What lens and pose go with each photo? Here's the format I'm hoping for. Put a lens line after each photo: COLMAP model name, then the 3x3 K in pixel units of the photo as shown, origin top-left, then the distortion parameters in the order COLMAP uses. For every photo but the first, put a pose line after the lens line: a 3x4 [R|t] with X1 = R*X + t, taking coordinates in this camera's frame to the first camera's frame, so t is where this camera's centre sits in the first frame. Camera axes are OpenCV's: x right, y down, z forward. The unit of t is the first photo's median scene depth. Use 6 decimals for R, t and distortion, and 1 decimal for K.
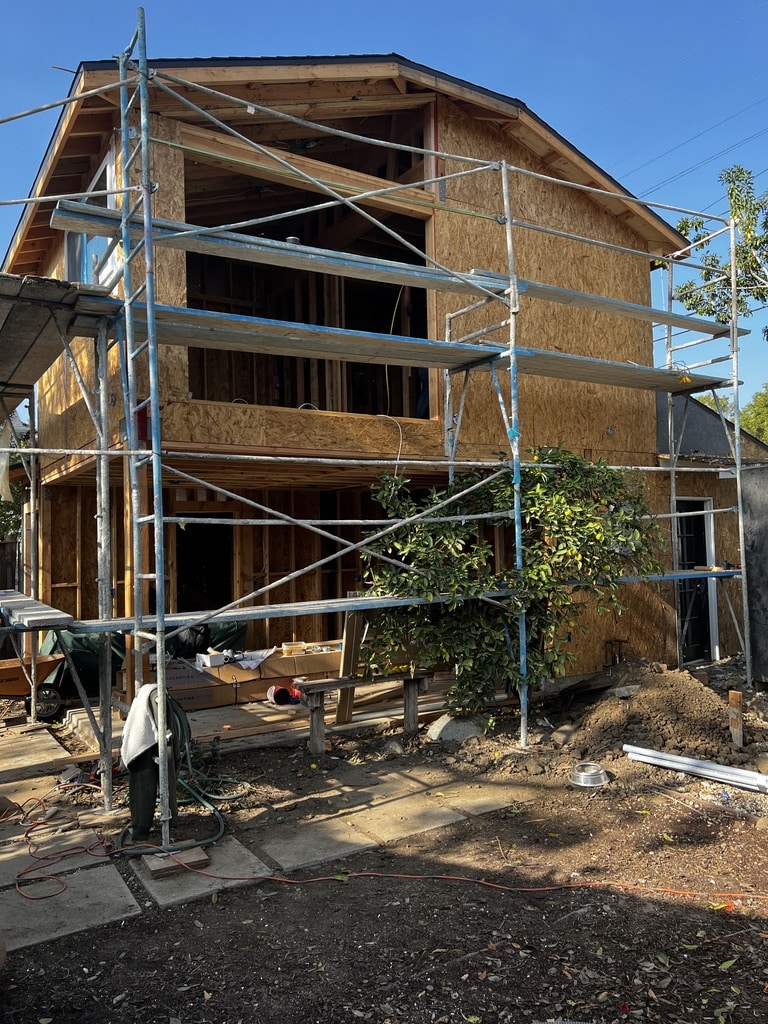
lens RADIAL K [[778.0, 0, 408.0], [0, 778.0, 512.2], [0, 0, 1]] dist [0.222610, 0.000197]
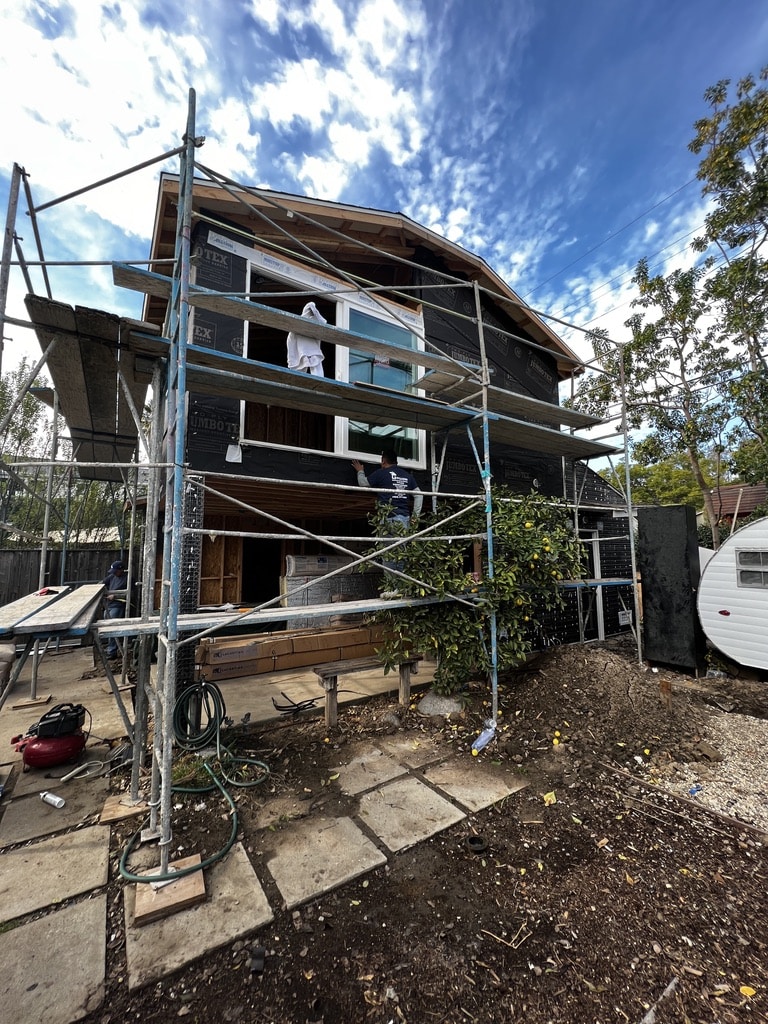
lens RADIAL K [[411.3, 0, 384.0], [0, 411.3, 512.0], [0, 0, 1]] dist [-0.001093, -0.000216]
pose [[0.999748, 0.014315, -0.017268, -0.024796], [-0.015495, 0.997409, -0.070254, 0.014319], [0.016217, 0.070504, 0.997380, 0.326478]]
